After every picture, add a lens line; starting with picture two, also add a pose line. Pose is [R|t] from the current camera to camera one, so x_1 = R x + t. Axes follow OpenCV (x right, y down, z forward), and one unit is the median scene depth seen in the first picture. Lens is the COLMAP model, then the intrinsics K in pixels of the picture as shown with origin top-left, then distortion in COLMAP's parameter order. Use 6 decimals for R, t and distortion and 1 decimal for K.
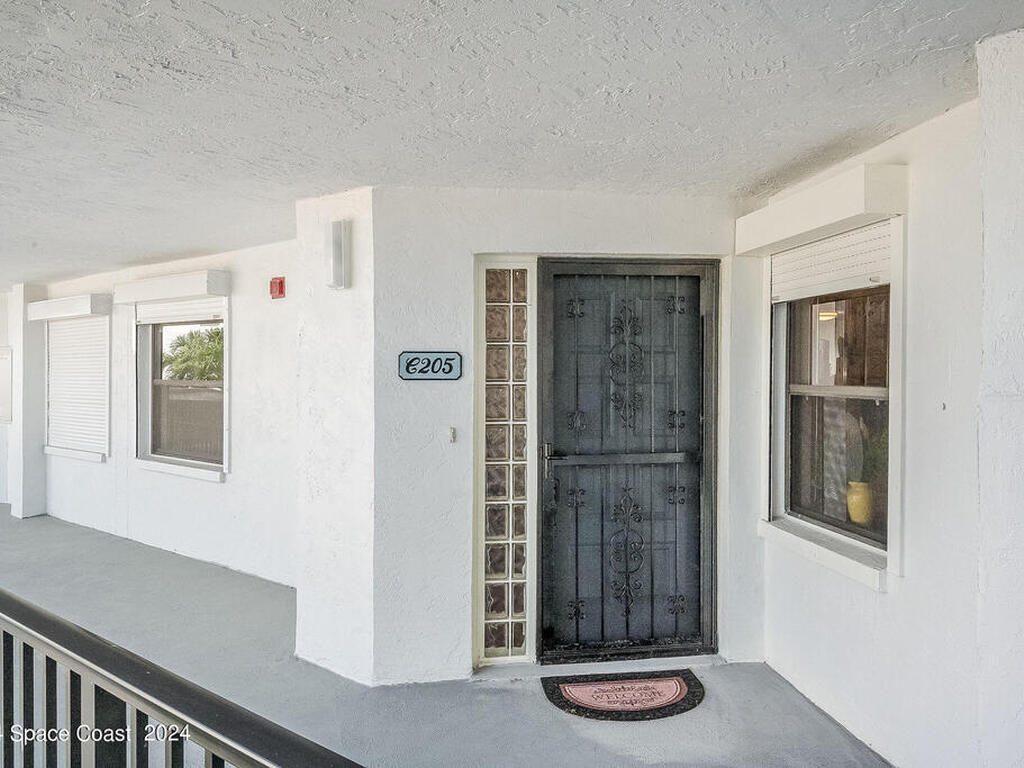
lens RADIAL K [[698.1, 0, 511.1], [0, 698.1, 379.7], [0, 0, 1]] dist [-0.001901, -0.000113]
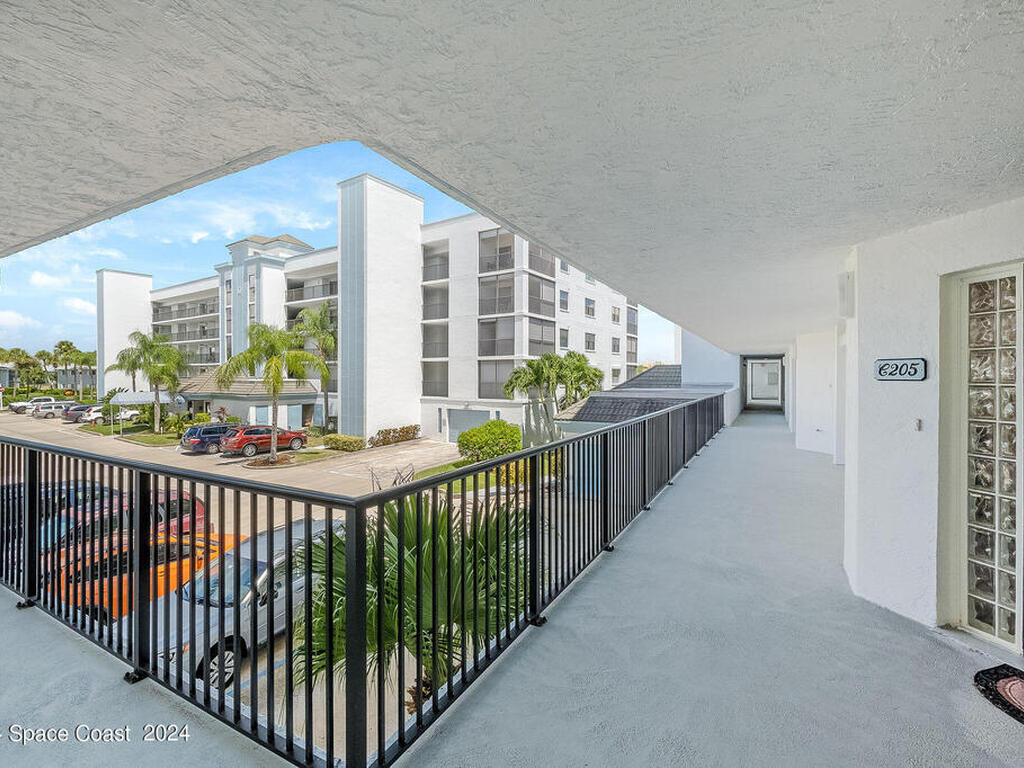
lens RADIAL K [[475.7, 0, 508.9], [0, 475.7, 379.2], [0, 0, 1]] dist [0.004808, -0.001220]
pose [[0.136825, 0.004703, -0.990584, 0.663788], [-0.005188, 0.999978, 0.004031, -0.002227], [0.990582, 0.004588, 0.136847, 0.157833]]
